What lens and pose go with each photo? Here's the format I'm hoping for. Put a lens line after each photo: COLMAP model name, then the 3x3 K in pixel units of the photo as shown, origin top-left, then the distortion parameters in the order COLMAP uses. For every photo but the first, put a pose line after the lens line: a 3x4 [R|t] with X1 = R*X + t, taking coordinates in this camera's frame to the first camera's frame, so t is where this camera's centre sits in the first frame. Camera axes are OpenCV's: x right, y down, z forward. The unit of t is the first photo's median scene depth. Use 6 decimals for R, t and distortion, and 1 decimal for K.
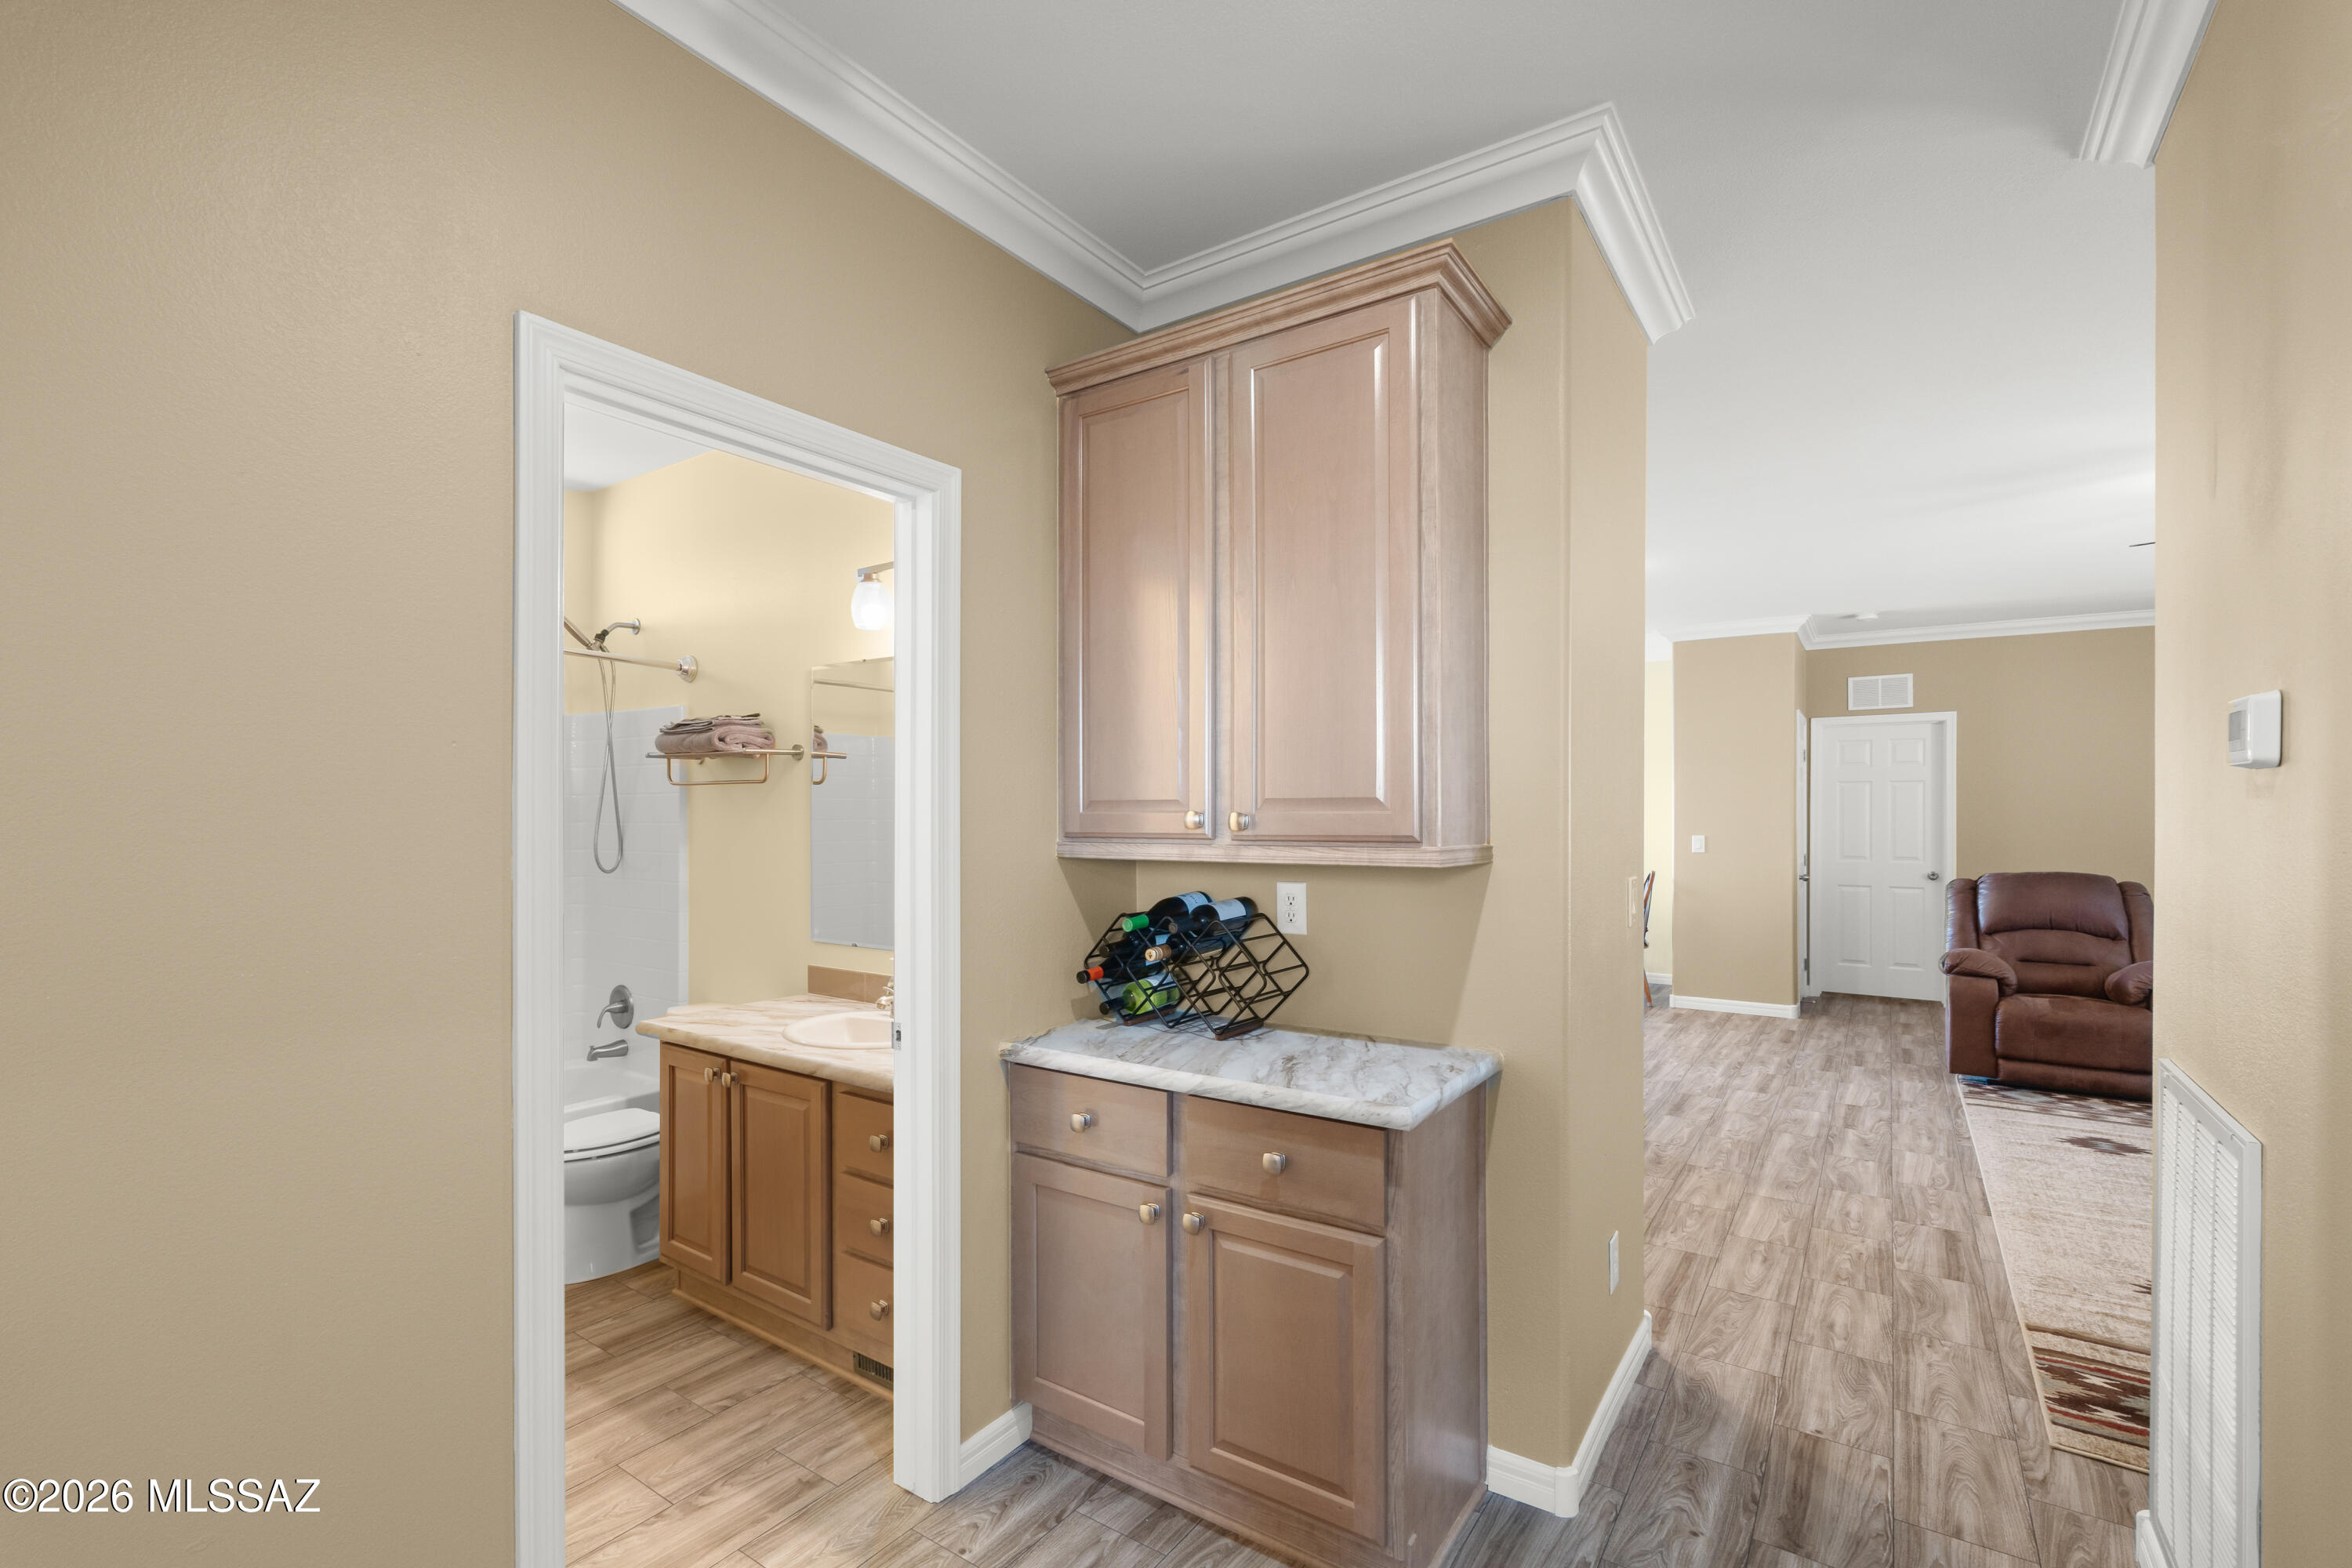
lens RADIAL K [[1043.9, 0, 1183.3], [0, 1043.9, 805.1], [0, 0, 1]] dist [0.001274, 0.000144]
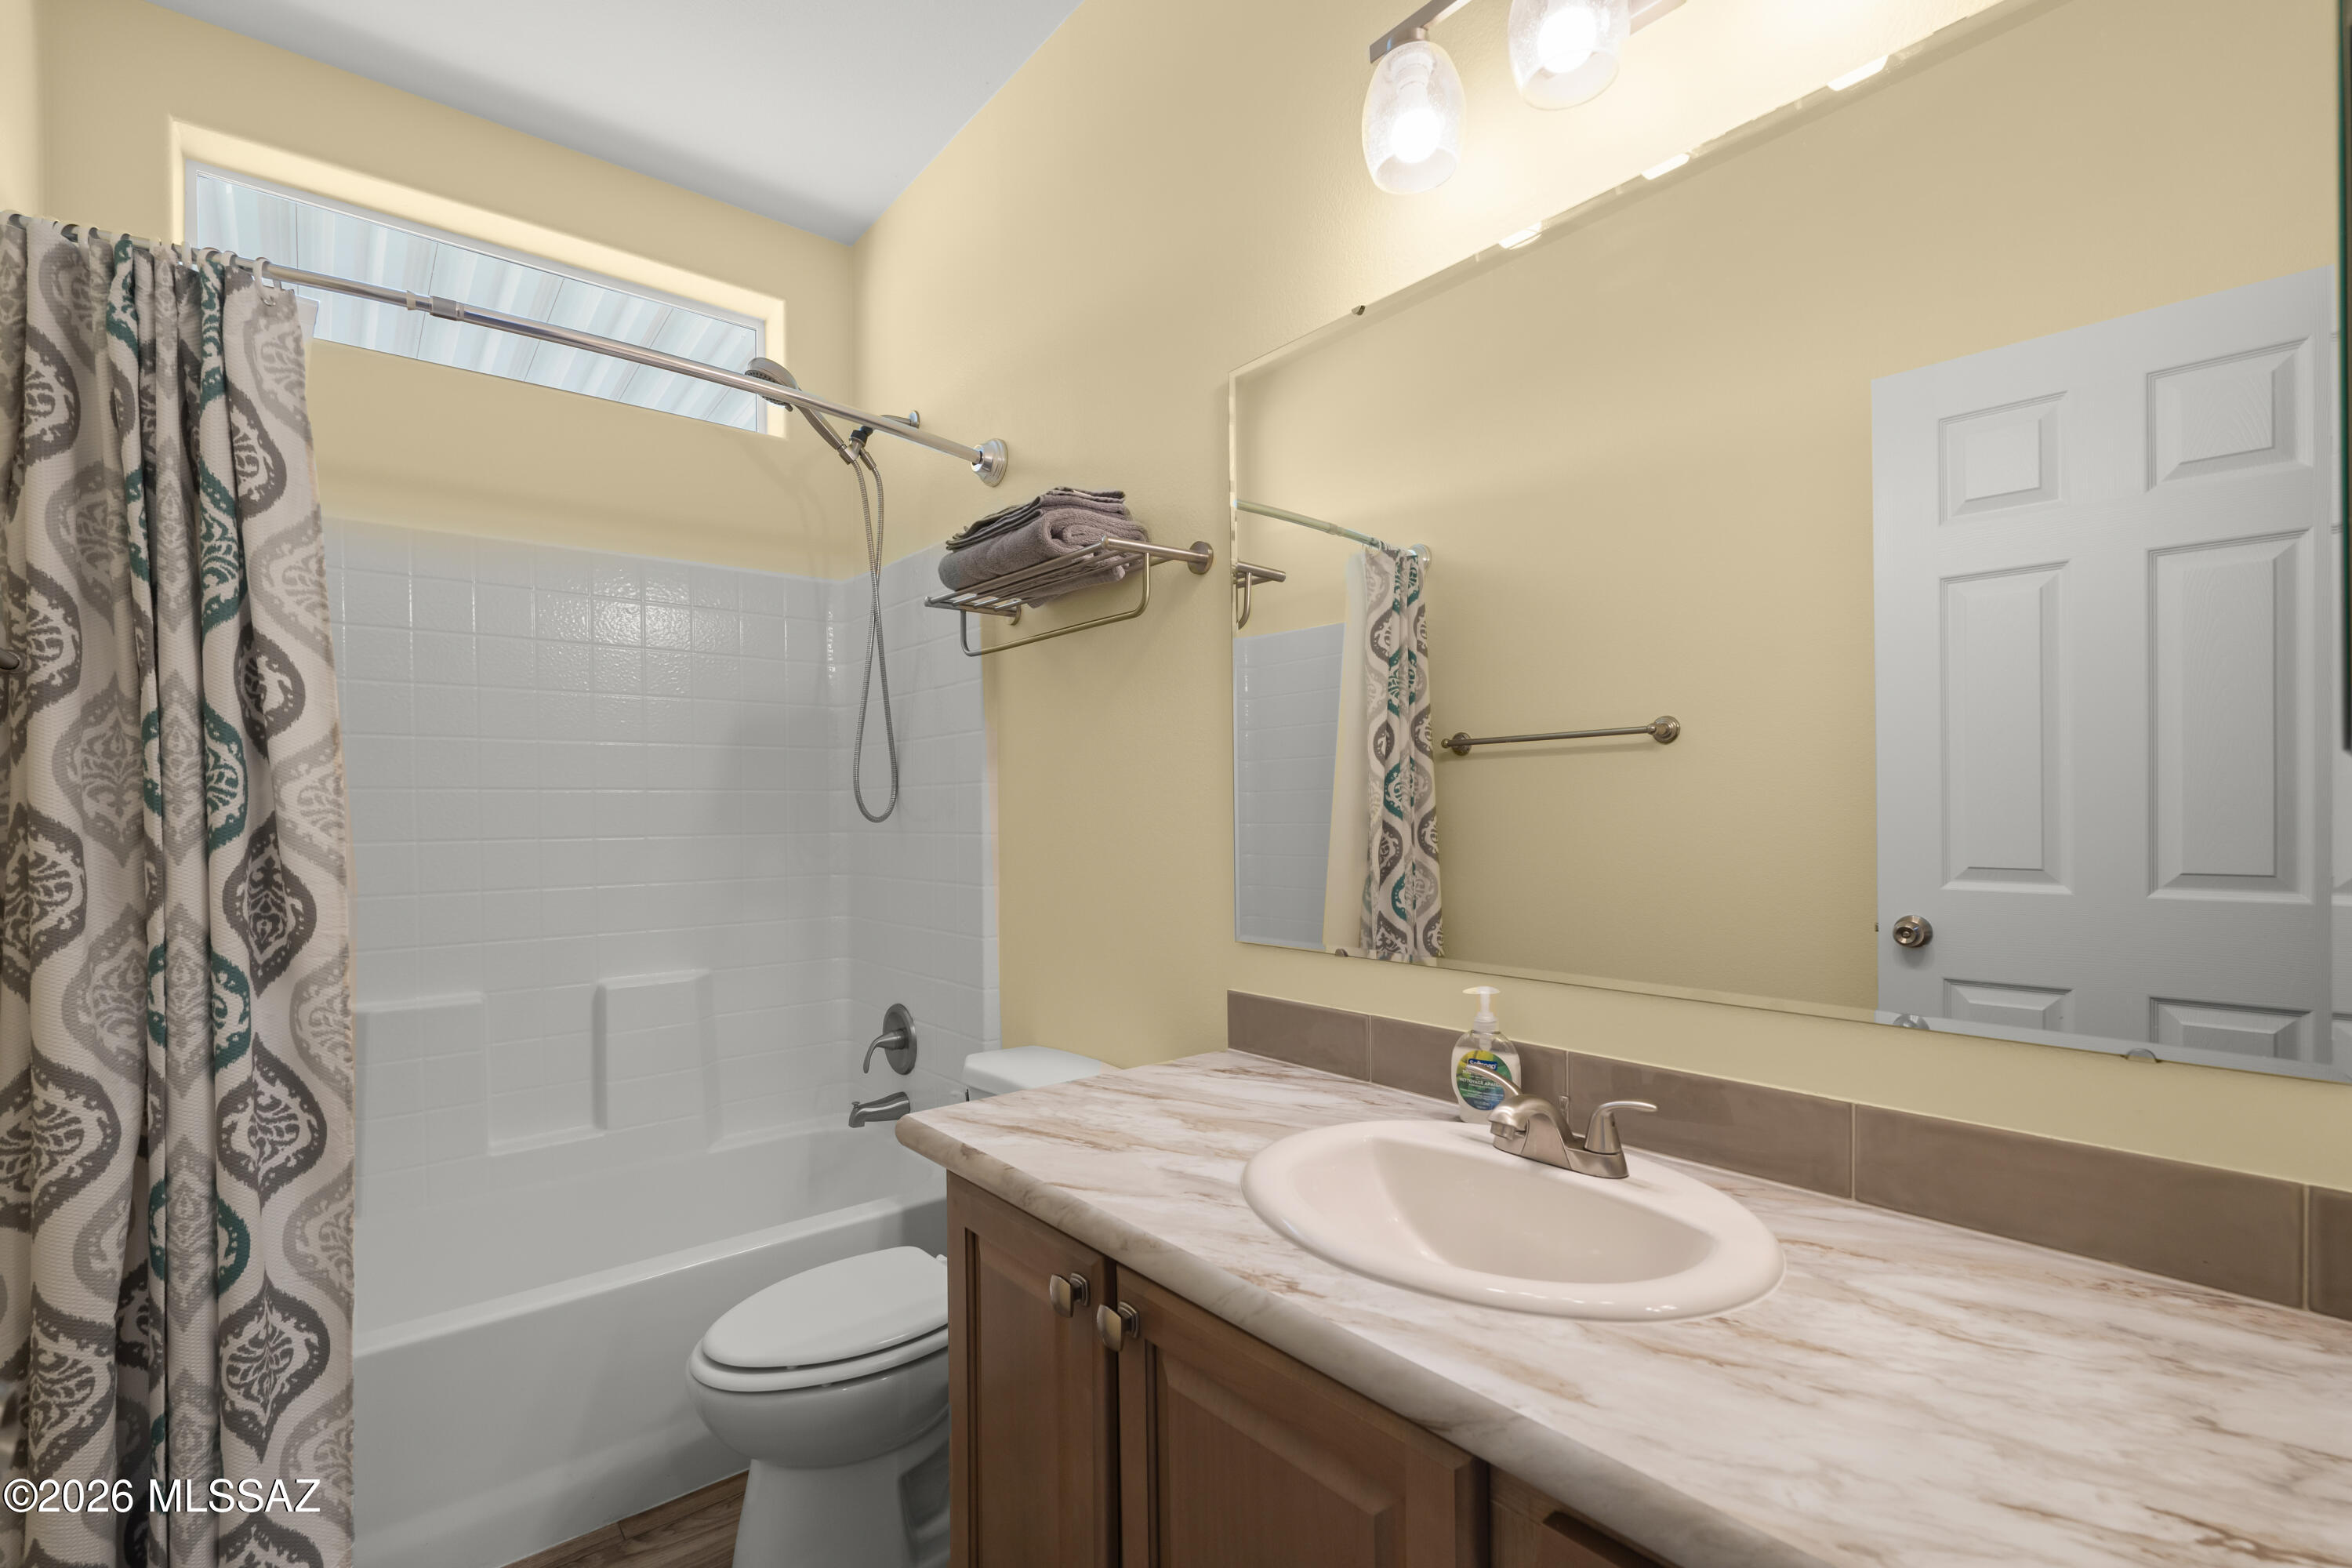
lens RADIAL K [[1043.9, 0, 1183.3], [0, 1043.9, 805.1], [0, 0, 1]] dist [0.001274, 0.000144]
pose [[0.966358, -0.011165, -0.256959, -0.252666], [0.011507, 0.999934, -0.000172, 0.066540], [0.256944, -0.002790, 0.966422, 0.523744]]
